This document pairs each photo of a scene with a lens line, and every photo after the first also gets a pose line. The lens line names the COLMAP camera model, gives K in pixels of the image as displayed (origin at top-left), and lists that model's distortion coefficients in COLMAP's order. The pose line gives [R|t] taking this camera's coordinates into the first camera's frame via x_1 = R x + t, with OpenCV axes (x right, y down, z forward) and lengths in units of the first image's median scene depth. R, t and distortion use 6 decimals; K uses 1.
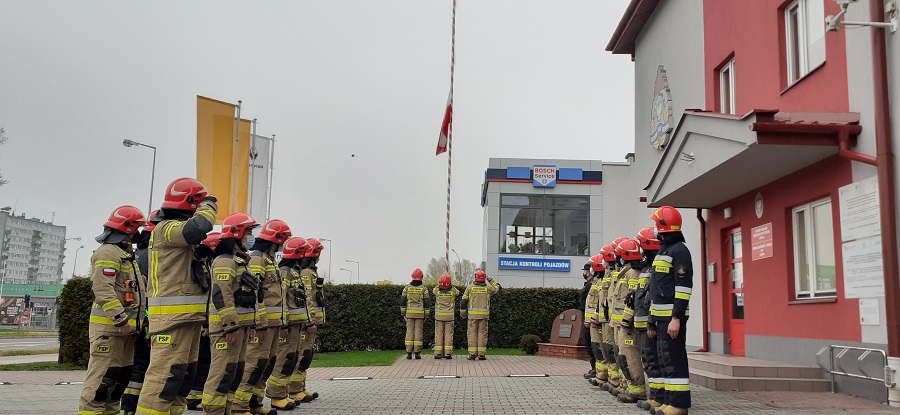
lens RADIAL K [[718.4, 0, 450.9], [0, 718.4, 213.1], [0, 0, 1]] dist [0.033004, -0.032537]
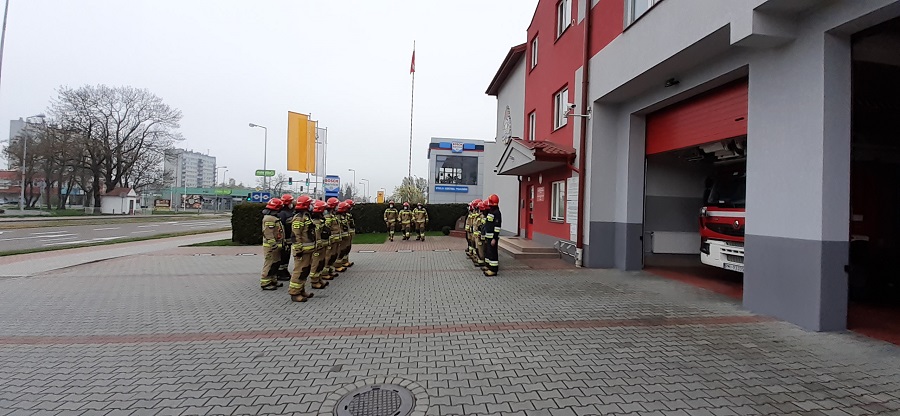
lens RADIAL K [[351.6, 0, 447.7], [0, 351.6, 201.9], [0, 0, 1]] dist [-0.000357, 0.000080]
pose [[0.995634, 0.003142, 0.093294, 0.011568], [-0.016190, 0.990099, 0.139433, -0.075137], [-0.091932, -0.140335, 0.985827, -0.103947]]
